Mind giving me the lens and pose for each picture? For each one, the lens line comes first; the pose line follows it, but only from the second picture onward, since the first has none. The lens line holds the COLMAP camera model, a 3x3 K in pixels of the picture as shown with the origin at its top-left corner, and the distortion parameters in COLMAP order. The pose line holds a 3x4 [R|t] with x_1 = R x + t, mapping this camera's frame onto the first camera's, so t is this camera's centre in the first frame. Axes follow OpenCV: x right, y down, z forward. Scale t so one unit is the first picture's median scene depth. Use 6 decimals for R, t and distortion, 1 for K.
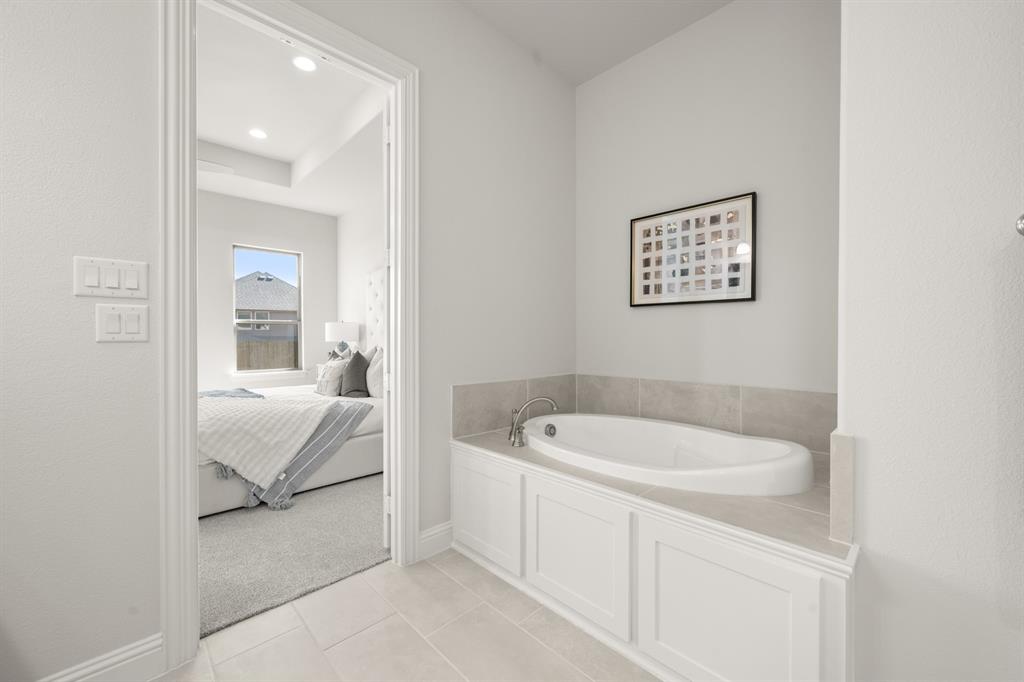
lens RADIAL K [[403.5, 0, 514.3], [0, 403.5, 339.4], [0, 0, 1]] dist [0.000744, -0.000130]
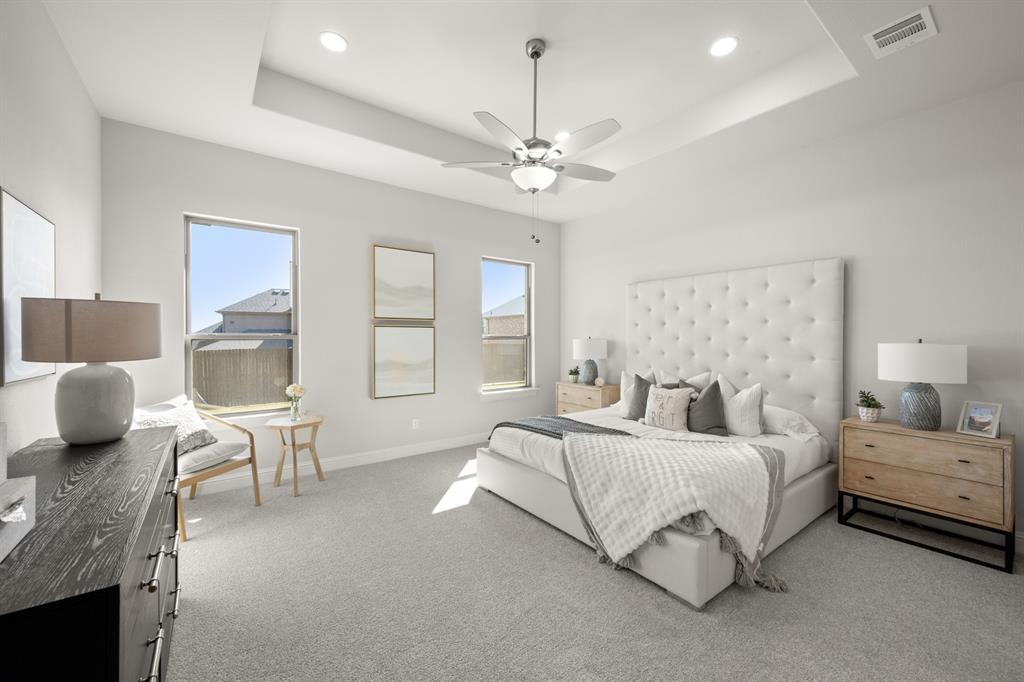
lens RADIAL K [[403.5, 0, 514.3], [0, 403.5, 339.4], [0, 0, 1]] dist [0.000744, -0.000130]
pose [[0.991496, 0.005069, -0.130041, -1.001854], [-0.004978, 0.999987, 0.001027, -0.082597], [0.130044, -0.000371, 0.991508, 0.124528]]
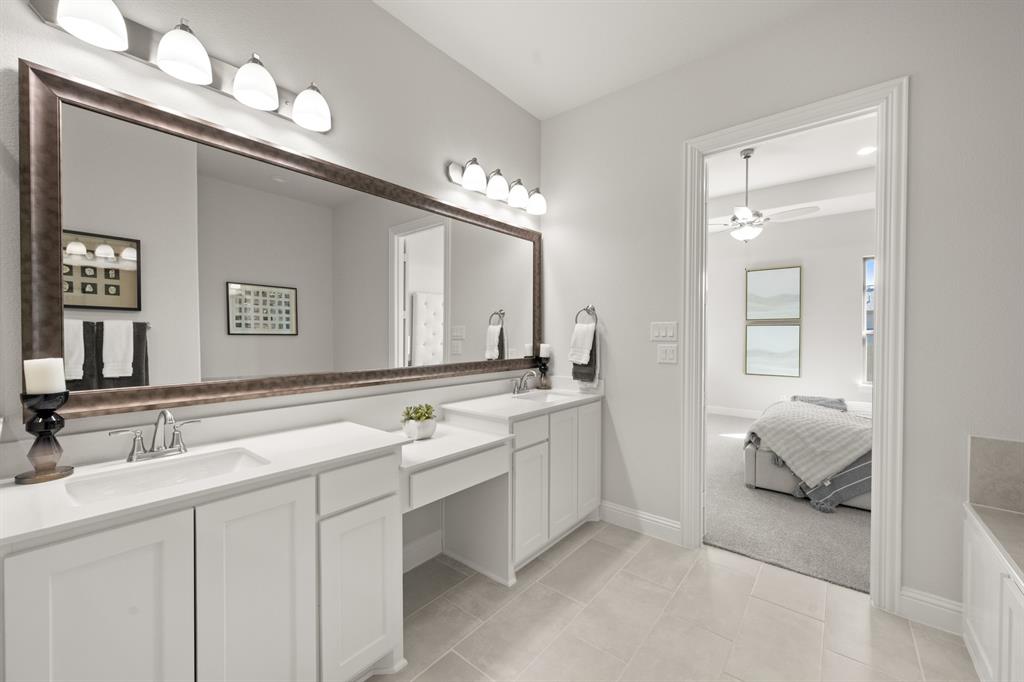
lens RADIAL K [[403.5, 0, 514.3], [0, 403.5, 339.4], [0, 0, 1]] dist [0.000744, -0.000130]
pose [[0.107181, 0.012391, -0.994162, 0.449478], [-0.009297, 0.999891, 0.011460, -0.063260], [0.994196, 0.008015, 0.107285, 0.022968]]
